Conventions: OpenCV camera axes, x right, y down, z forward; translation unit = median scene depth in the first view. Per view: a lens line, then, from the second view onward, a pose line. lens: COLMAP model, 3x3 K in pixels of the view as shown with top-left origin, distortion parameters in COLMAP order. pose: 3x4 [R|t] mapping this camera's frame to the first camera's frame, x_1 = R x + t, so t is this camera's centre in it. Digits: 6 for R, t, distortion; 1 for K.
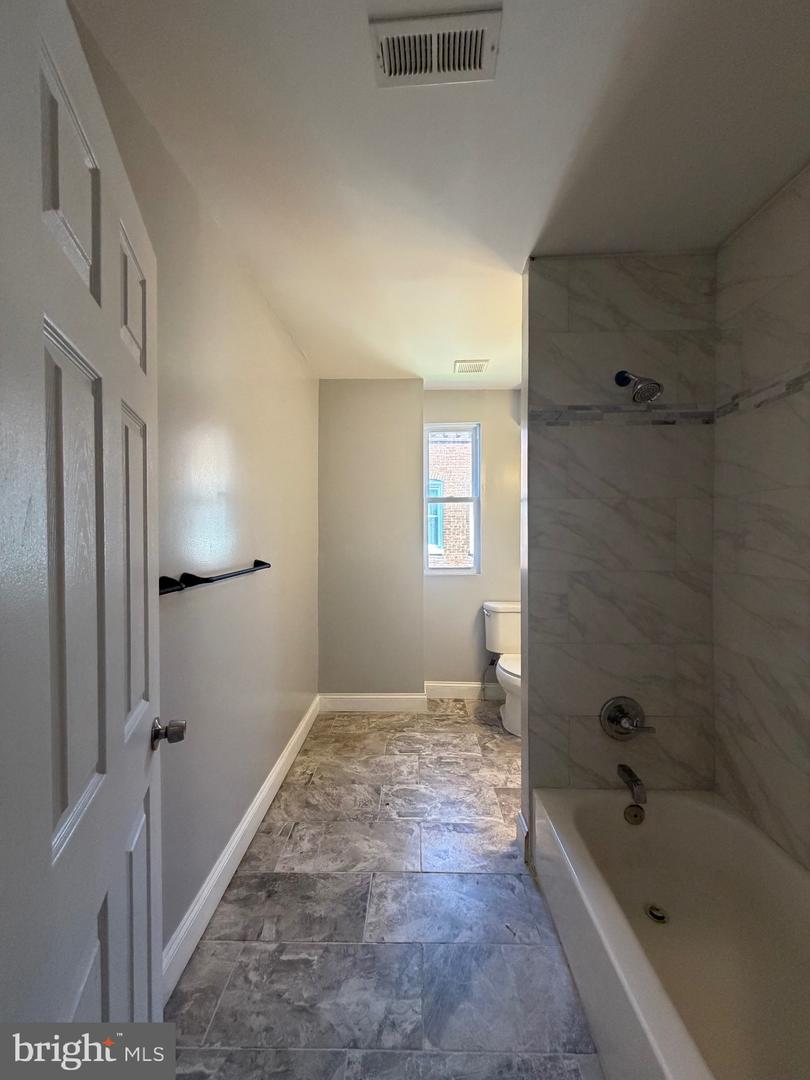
lens RADIAL K [[430.3, 0, 403.5], [0, 430.3, 540.1], [0, 0, 1]] dist [-0.000917, 0.000577]
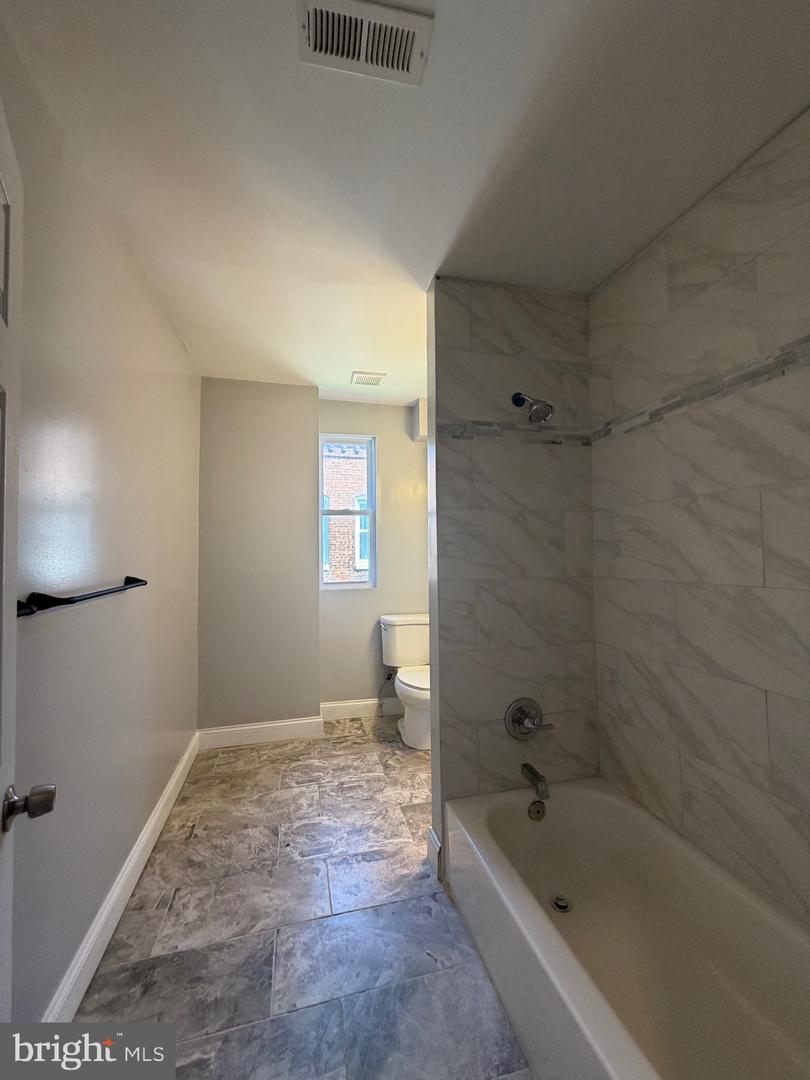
lens RADIAL K [[430.3, 0, 403.0], [0, 430.3, 539.8], [0, 0, 1]] dist [-0.000917, 0.000577]
pose [[0.962844, 0.000060, 0.270057, -0.043887], [0.010526, 0.999232, -0.037750, 0.010020], [-0.269852, 0.039190, 0.962104, 0.038306]]
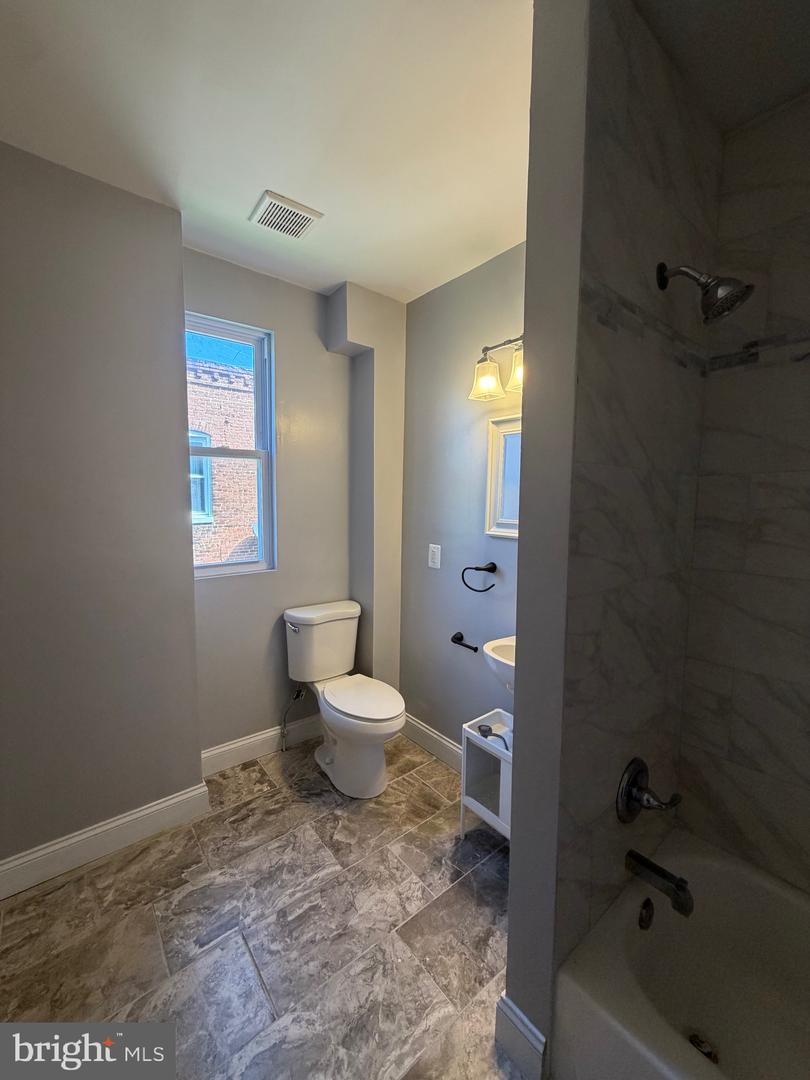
lens RADIAL K [[430.3, 0, 403.1], [0, 430.3, 539.5], [0, 0, 1]] dist [-0.000917, 0.000577]
pose [[0.757666, -0.055138, 0.650309, -0.147249], [-0.000649, 0.996361, 0.085235, -0.034856], [-0.652642, -0.065002, 0.754873, 0.548474]]
